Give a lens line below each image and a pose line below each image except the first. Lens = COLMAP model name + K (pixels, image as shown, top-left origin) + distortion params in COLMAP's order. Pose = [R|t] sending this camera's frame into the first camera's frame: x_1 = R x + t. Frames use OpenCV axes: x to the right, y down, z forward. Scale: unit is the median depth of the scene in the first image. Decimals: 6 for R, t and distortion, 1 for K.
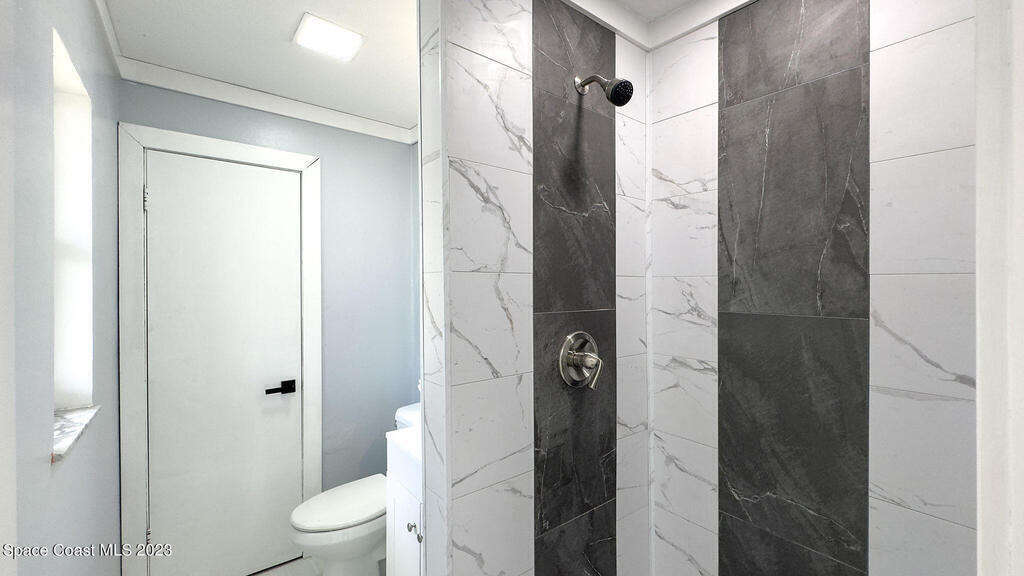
lens RADIAL K [[412.3, 0, 518.2], [0, 412.3, 285.5], [0, 0, 1]] dist [-0.003053, 0.001269]
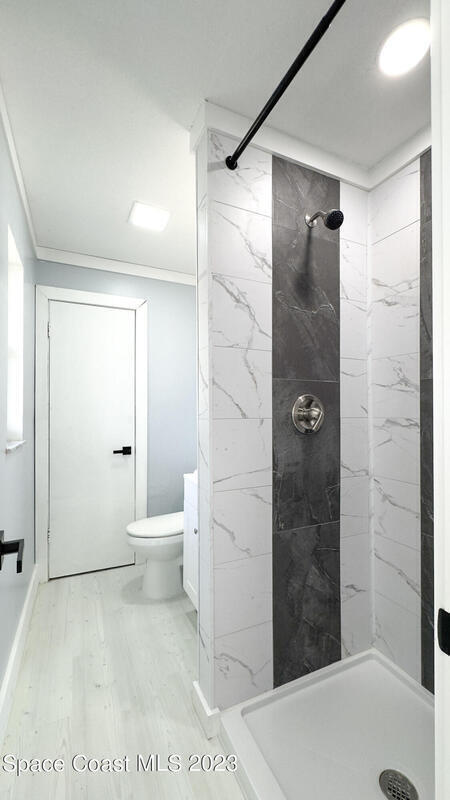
lens RADIAL K [[322.1, 0, 220.7], [0, 322.1, 402.3], [0, 0, 1]] dist [-0.003053, 0.001269]
pose [[0.970269, -0.001346, -0.242026, 0.117769], [-0.001729, 0.999920, -0.012491, 0.144858], [0.242023, 0.012538, 0.970189, -0.129487]]
